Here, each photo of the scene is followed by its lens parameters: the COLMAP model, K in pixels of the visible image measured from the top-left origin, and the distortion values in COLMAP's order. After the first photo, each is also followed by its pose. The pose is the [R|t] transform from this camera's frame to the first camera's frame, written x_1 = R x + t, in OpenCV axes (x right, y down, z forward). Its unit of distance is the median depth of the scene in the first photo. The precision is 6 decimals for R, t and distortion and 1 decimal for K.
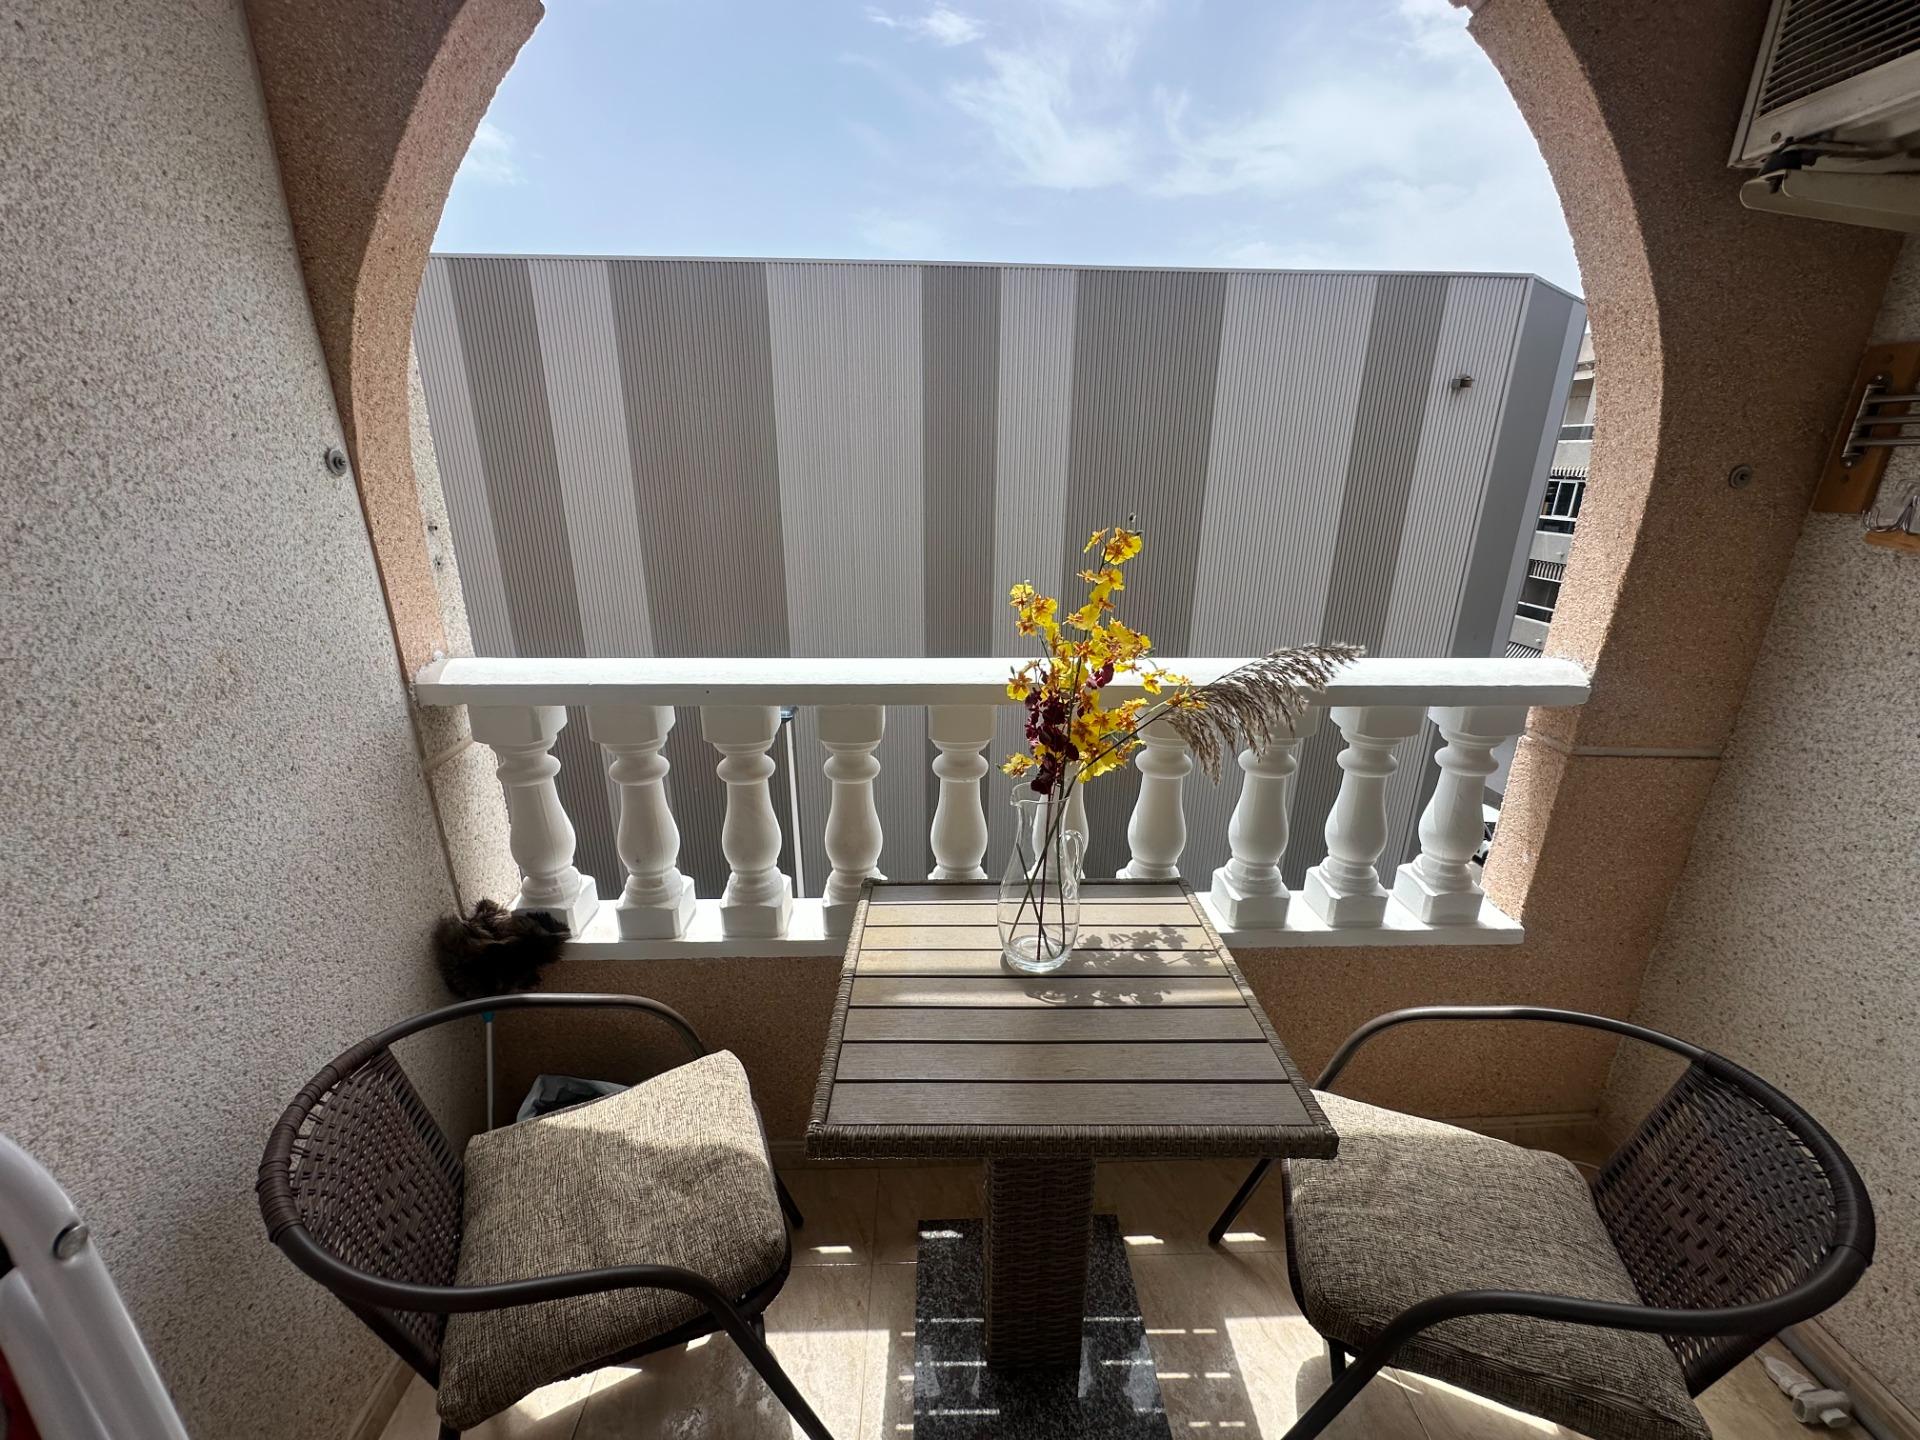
lens RADIAL K [[766.3, 0, 962.2], [0, 766.3, 719.7], [0, 0, 1]] dist [-0.003185, 0.001234]
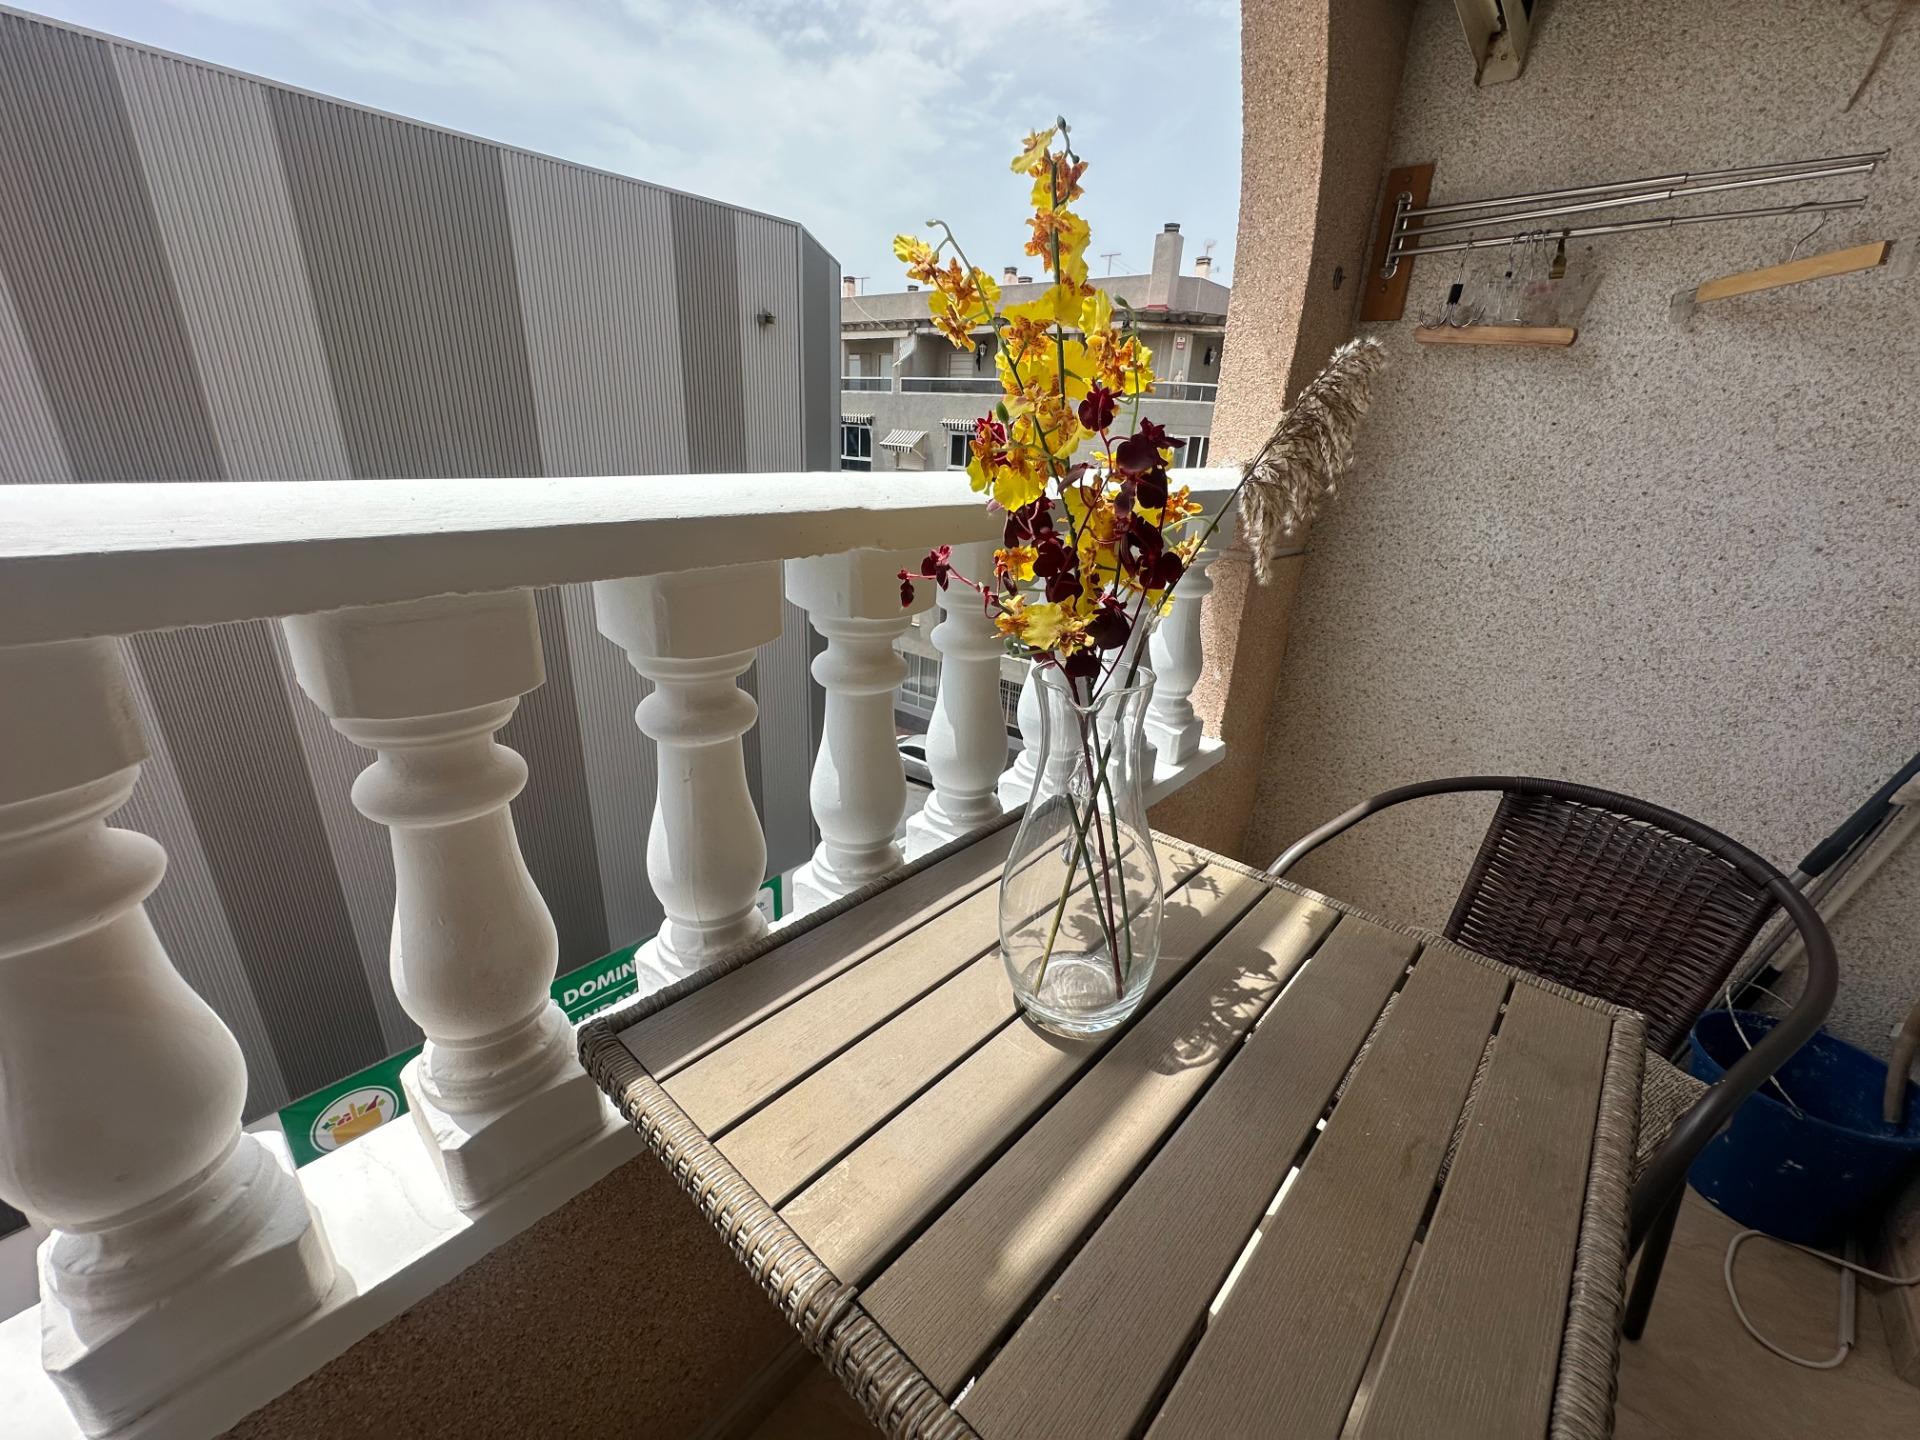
lens RADIAL K [[766.3, 0, 959.3], [0, 766.3, 717.9], [0, 0, 1]] dist [-0.003185, 0.001234]
pose [[0.679687, -0.234298, 0.695076, -0.256480], [0.194961, 0.971232, 0.136740, 0.036648], [-0.707118, 0.042572, 0.705813, 0.636754]]
